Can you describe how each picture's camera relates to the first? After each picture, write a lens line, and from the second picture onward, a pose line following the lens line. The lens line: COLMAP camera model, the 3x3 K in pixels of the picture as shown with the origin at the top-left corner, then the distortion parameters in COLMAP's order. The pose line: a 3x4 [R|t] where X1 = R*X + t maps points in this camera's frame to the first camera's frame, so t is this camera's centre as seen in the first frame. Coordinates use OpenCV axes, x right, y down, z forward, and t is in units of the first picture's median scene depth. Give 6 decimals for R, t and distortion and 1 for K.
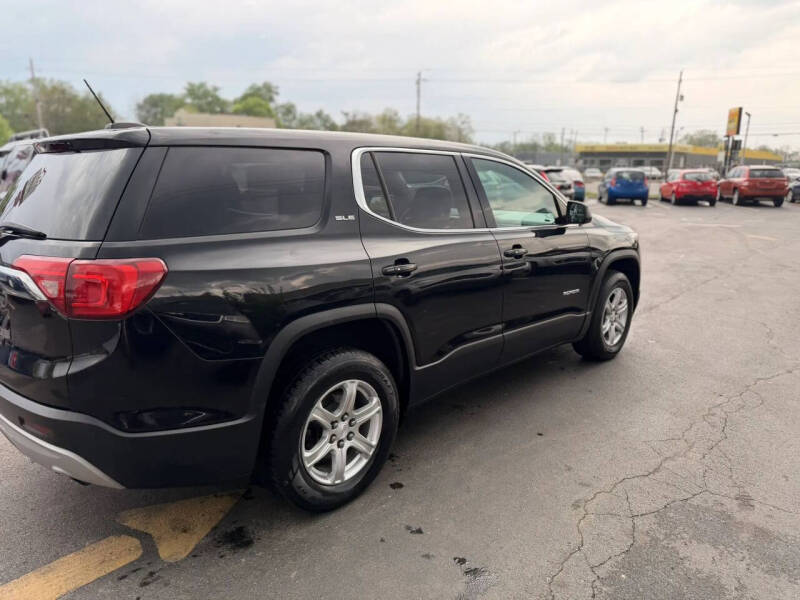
lens RADIAL K [[571.1, 0, 414.6], [0, 571.1, 301.0], [0, 0, 1]] dist [0.032838, -0.043985]
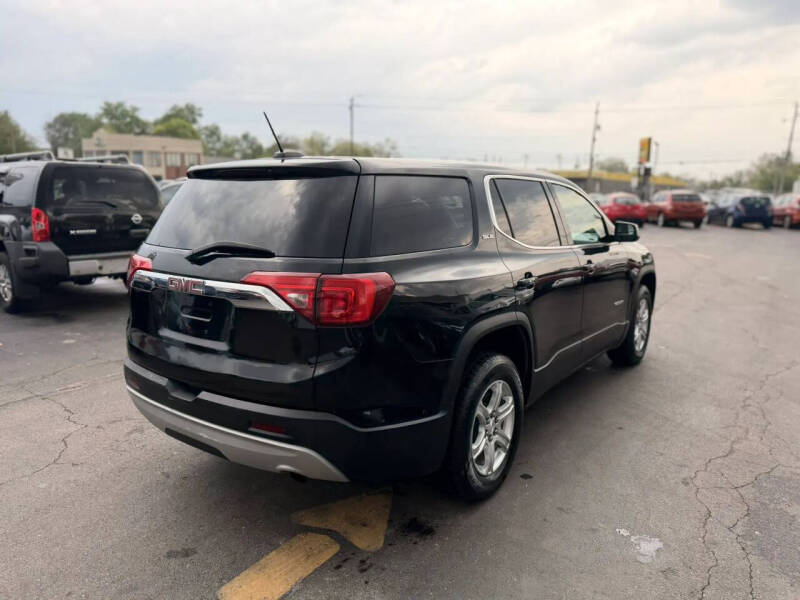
lens RADIAL K [[571.1, 0, 417.8], [0, 571.1, 298.6], [0, 0, 1]] dist [0.032838, -0.043985]
pose [[0.991372, -0.020266, 0.129499, -0.350372], [0.025815, 0.998813, -0.041317, 0.017302], [-0.128508, 0.044304, 0.990718, -0.083250]]
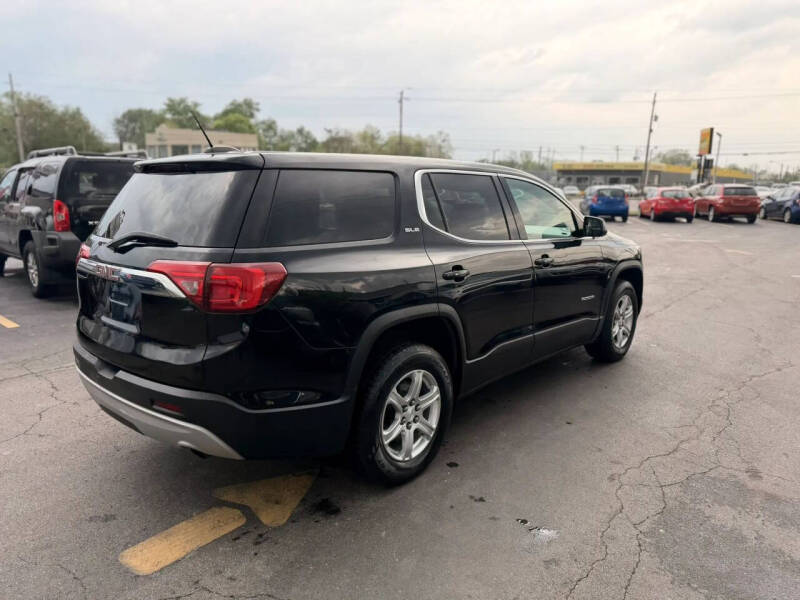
lens RADIAL K [[571.1, 0, 416.2], [0, 571.1, 300.2], [0, 0, 1]] dist [0.032838, -0.043985]
pose [[0.999277, -0.002930, 0.037897, -0.135252], [0.004015, 0.999584, -0.028565, 0.026145], [-0.037797, 0.028696, 0.998873, -0.129724]]
